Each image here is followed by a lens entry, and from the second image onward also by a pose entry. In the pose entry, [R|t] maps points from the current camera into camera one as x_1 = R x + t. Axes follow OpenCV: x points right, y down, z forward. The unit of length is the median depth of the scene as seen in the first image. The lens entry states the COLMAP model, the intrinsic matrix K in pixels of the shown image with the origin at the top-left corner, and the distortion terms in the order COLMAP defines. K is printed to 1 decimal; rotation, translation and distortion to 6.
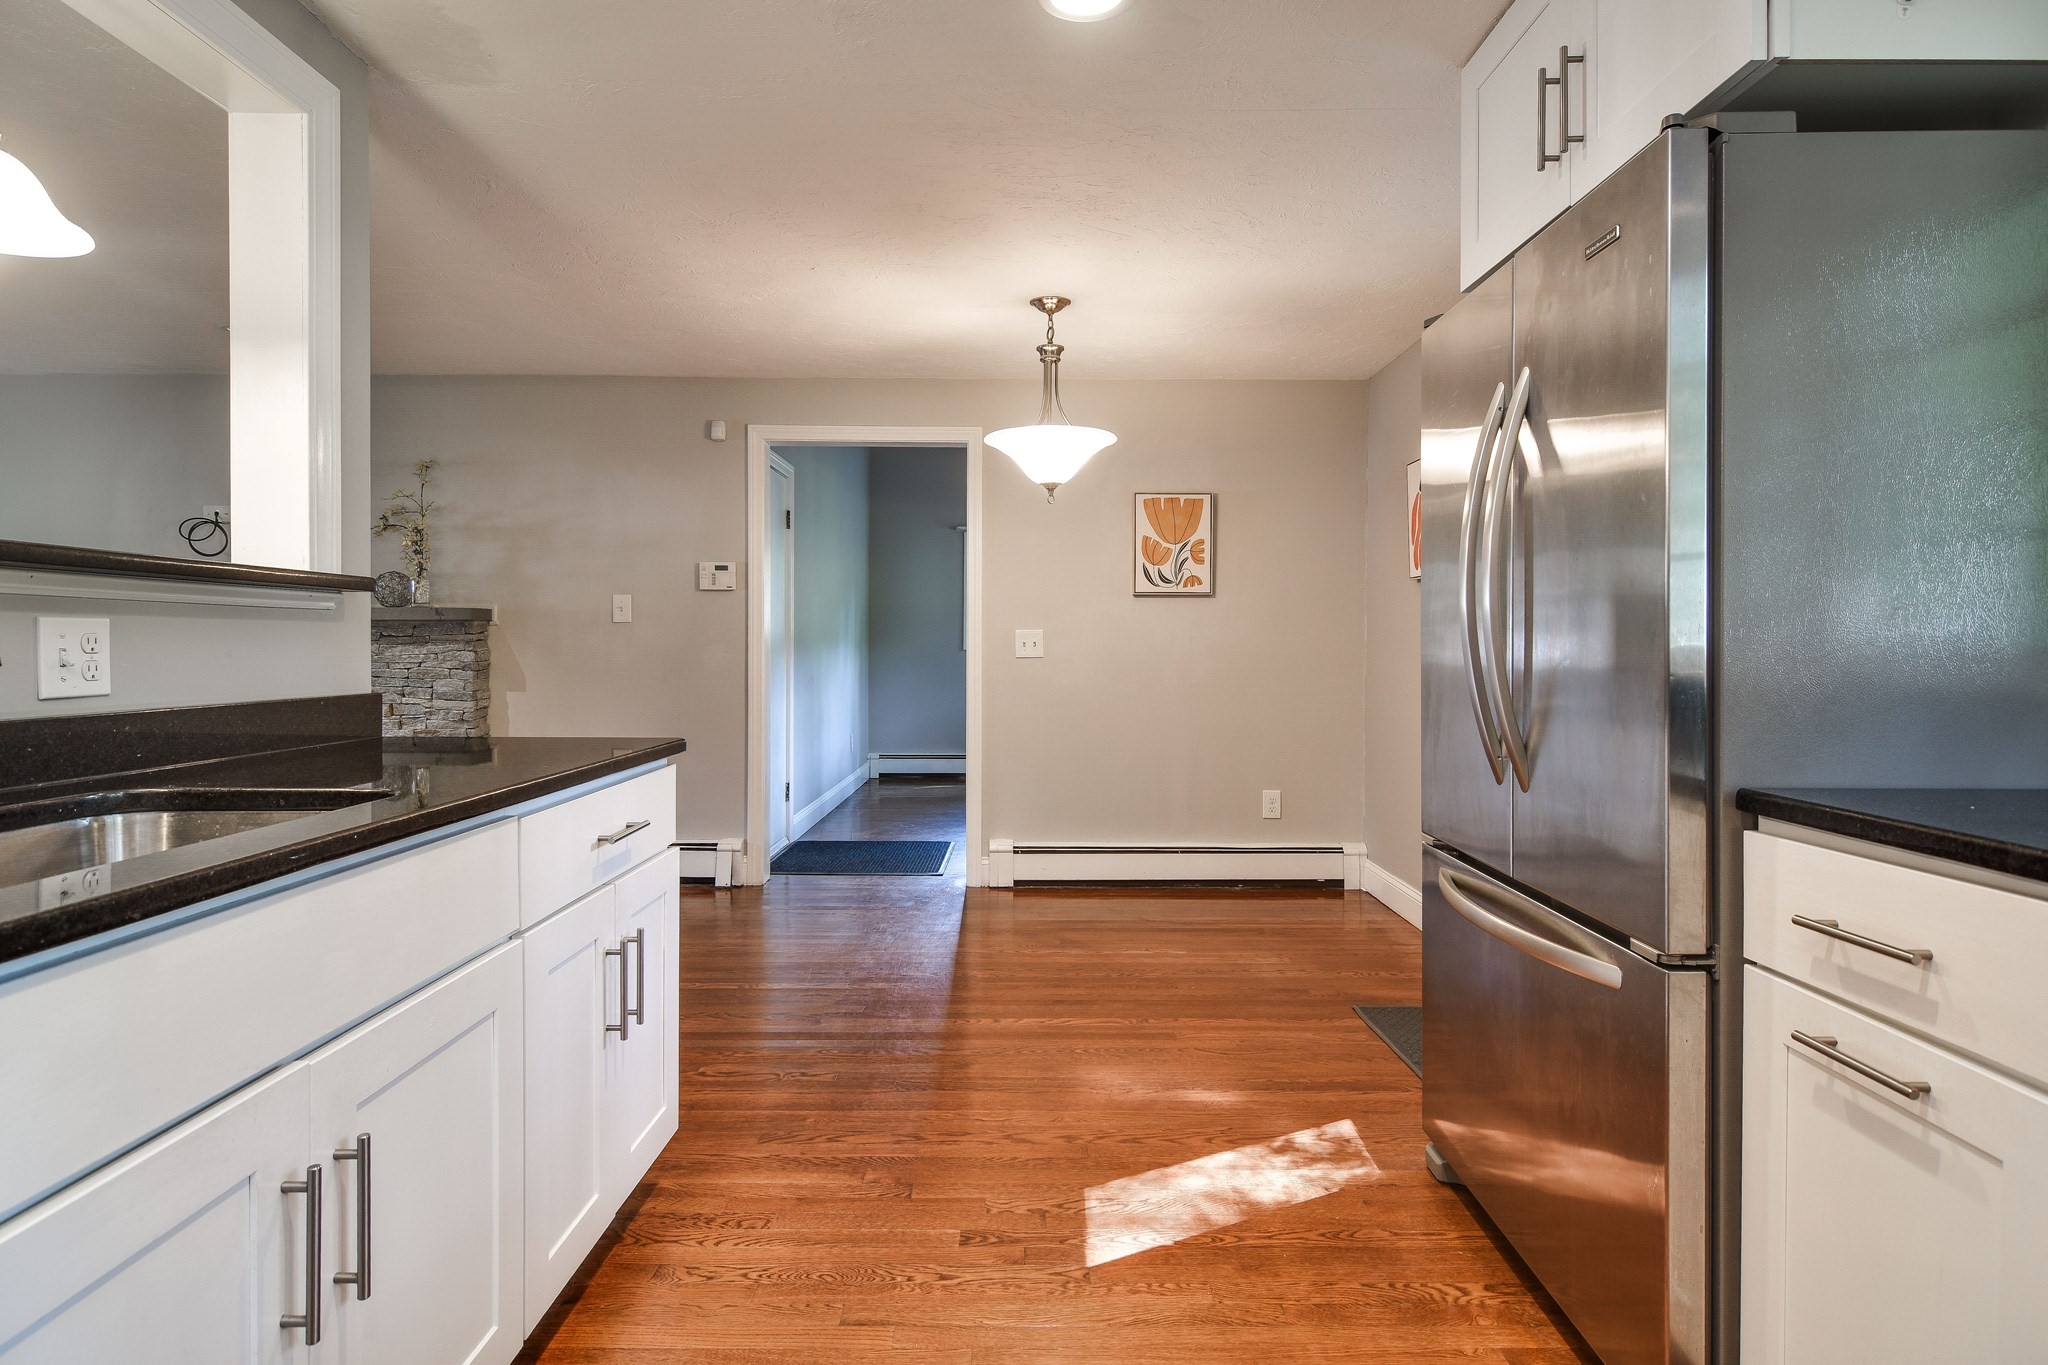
lens RADIAL K [[1097.5, 0, 1032.9], [0, 1097.5, 656.7], [0, 0, 1]] dist [0.016411, -0.011538]
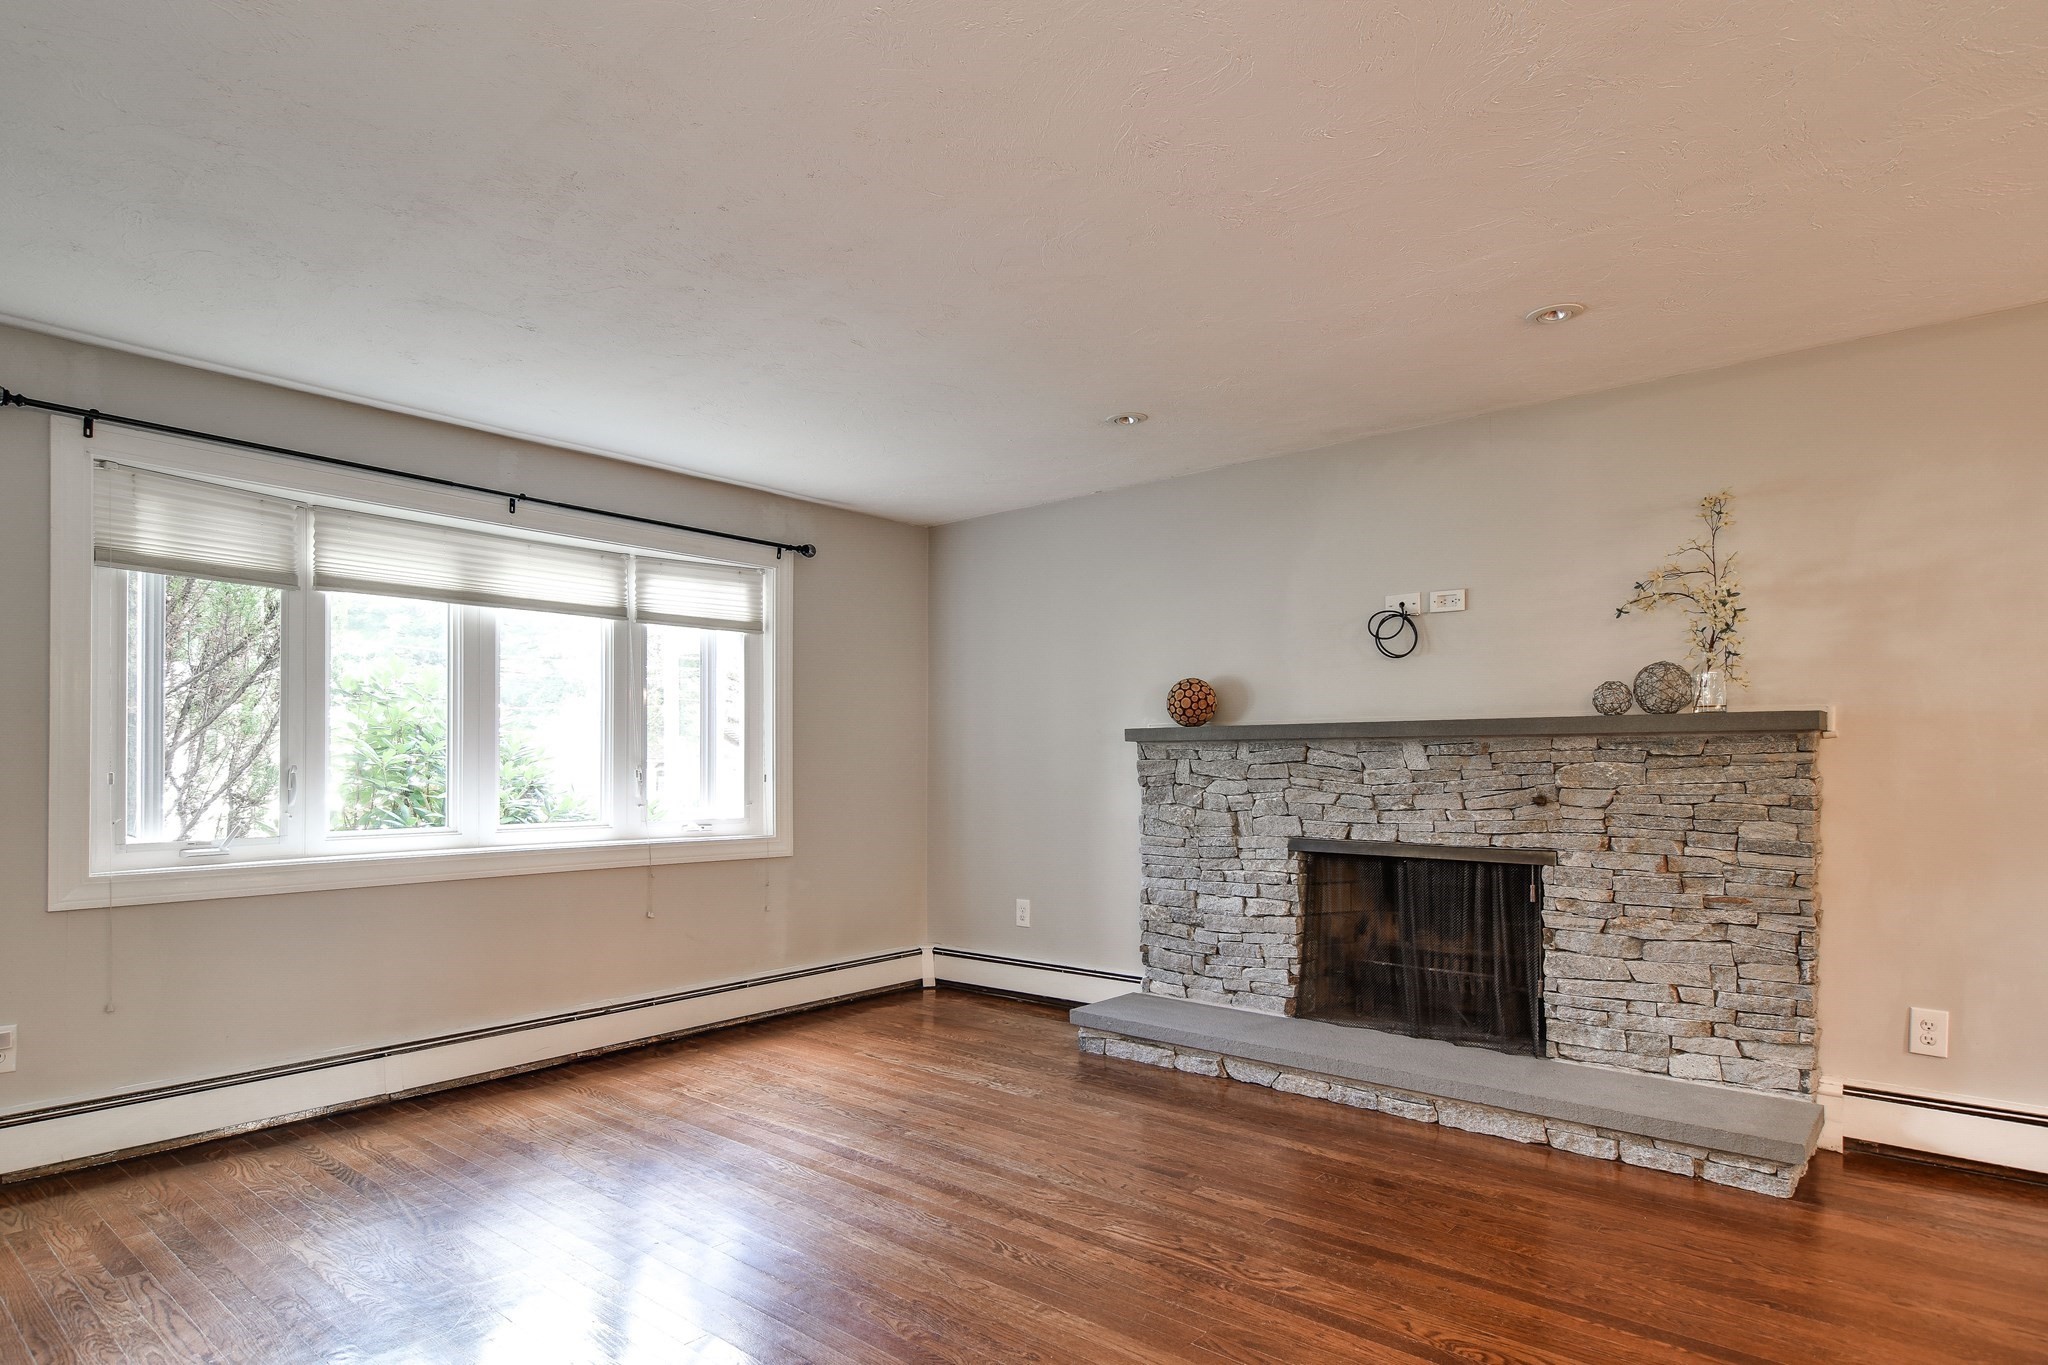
lens RADIAL K [[1097.5, 0, 1029.7], [0, 1097.5, 747.9], [0, 0, 1]] dist [0.016411, -0.011538]
pose [[0.765829, -0.011666, -0.642938, -0.441111], [-0.004036, 0.999729, -0.022947, -0.006259], [0.643032, 0.020168, 0.765574, 0.219333]]
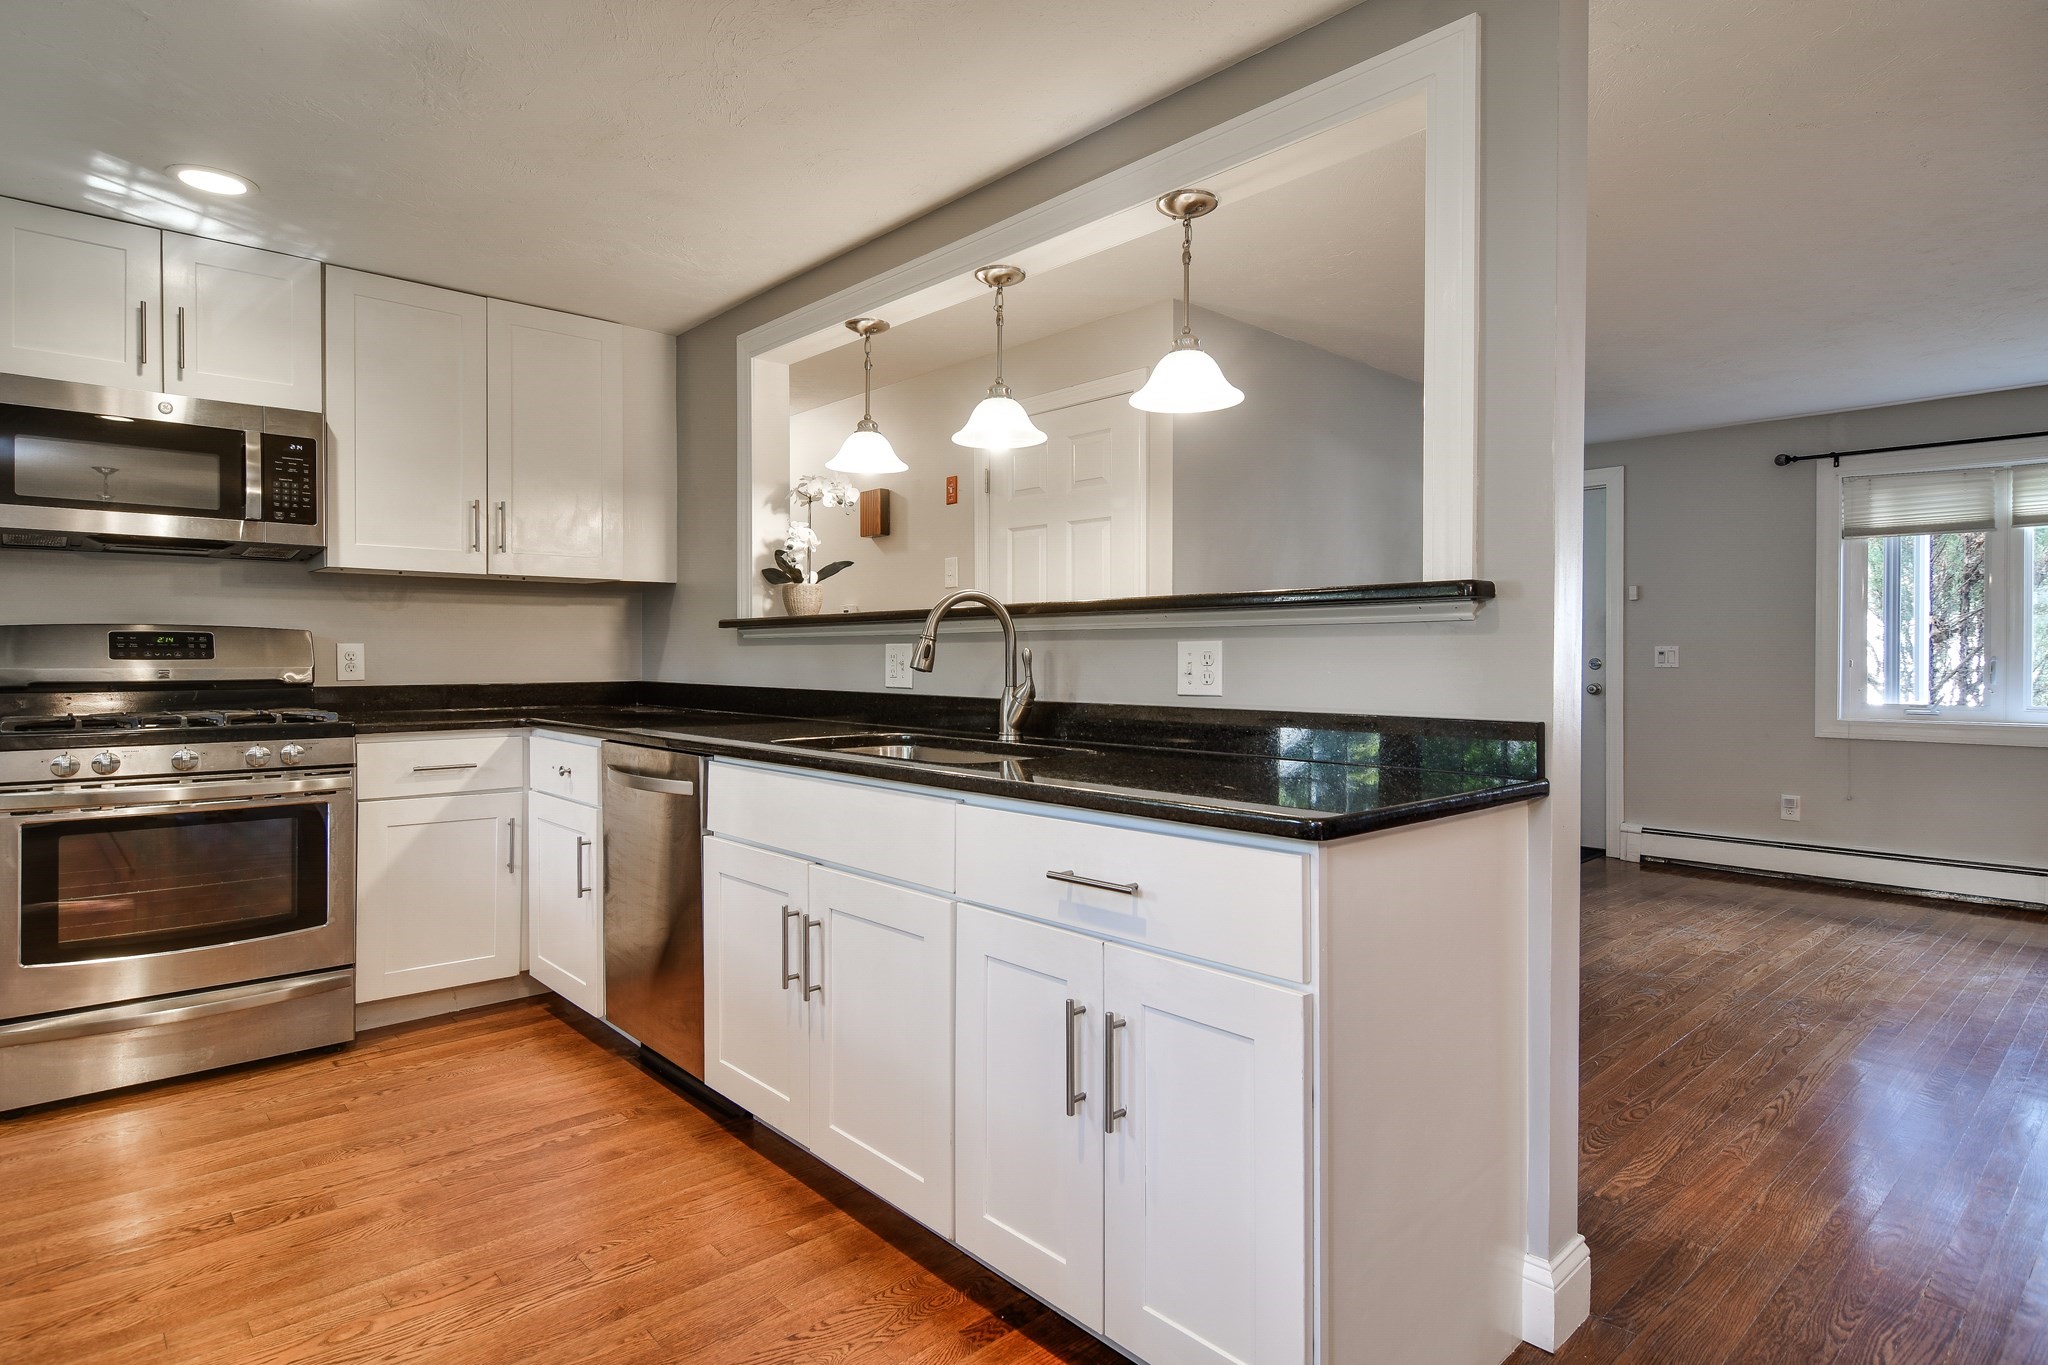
lens RADIAL K [[1097.5, 0, 1031.4], [0, 1097.5, 663.2], [0, 0, 1]] dist [0.016411, -0.011538]
pose [[-0.740826, 0.002092, -0.671694, 0.092819], [-0.009338, 0.999866, 0.013413, -0.007988], [0.671632, 0.016209, -0.740707, 0.643432]]
